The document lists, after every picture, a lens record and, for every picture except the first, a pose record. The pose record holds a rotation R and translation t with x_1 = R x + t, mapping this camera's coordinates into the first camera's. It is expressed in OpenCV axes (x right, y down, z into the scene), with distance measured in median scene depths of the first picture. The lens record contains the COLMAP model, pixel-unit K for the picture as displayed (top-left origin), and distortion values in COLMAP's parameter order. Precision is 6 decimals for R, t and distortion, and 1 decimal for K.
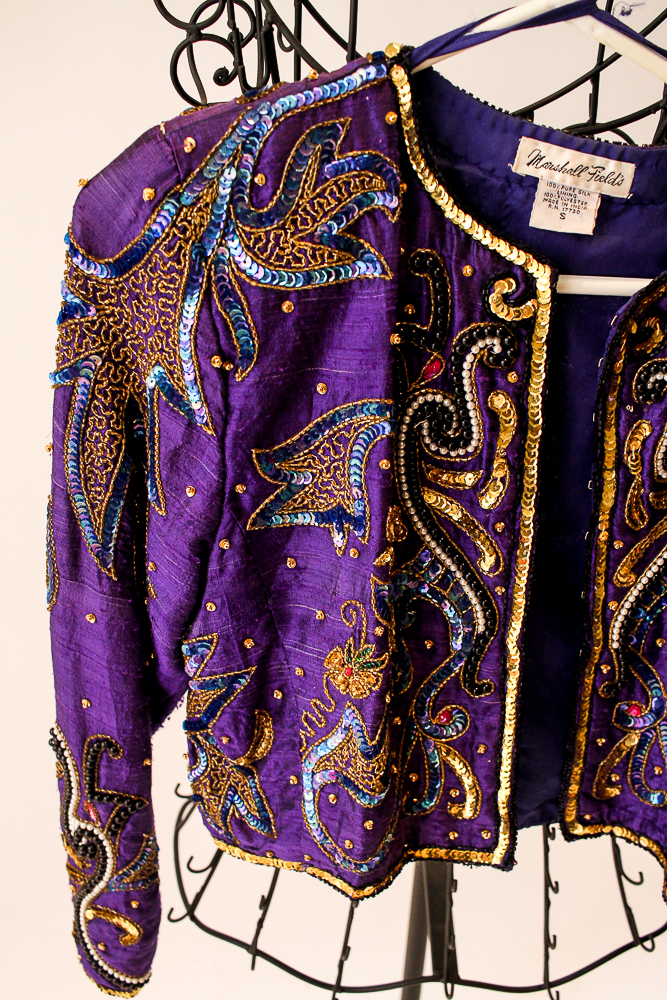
lens RADIAL K [[1119.4, 0, 341.7], [0, 1119.4, 512.6], [0, 0, 1]] dist [-0.131724, 0.133460]
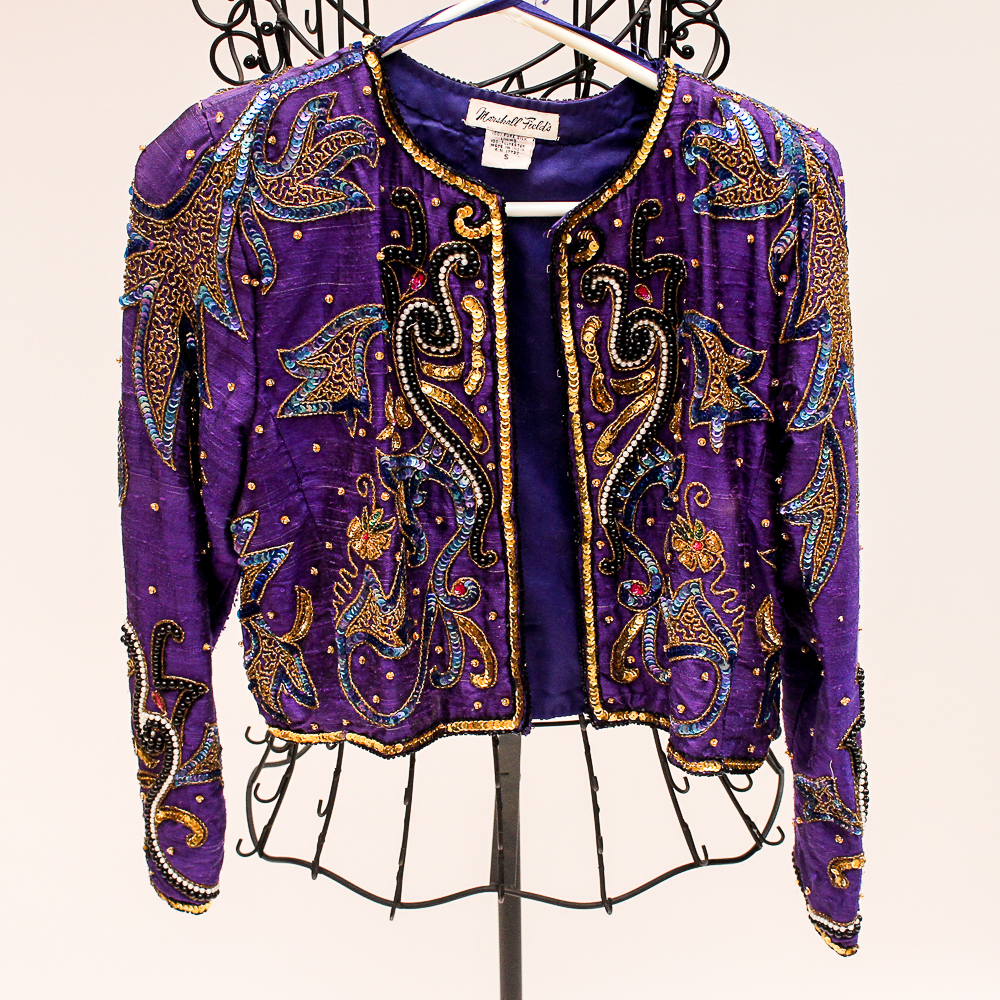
lens RADIAL K [[1835.3, 0, 486.0], [0, 1835.3, 519.9], [0, 0, 1]] dist [-0.148128, 0.247680]
pose [[0.997632, -0.031398, -0.061197, 0.271183], [0.026017, 0.995884, -0.086827, 0.315865], [0.063672, 0.085029, 0.994342, -1.012074]]
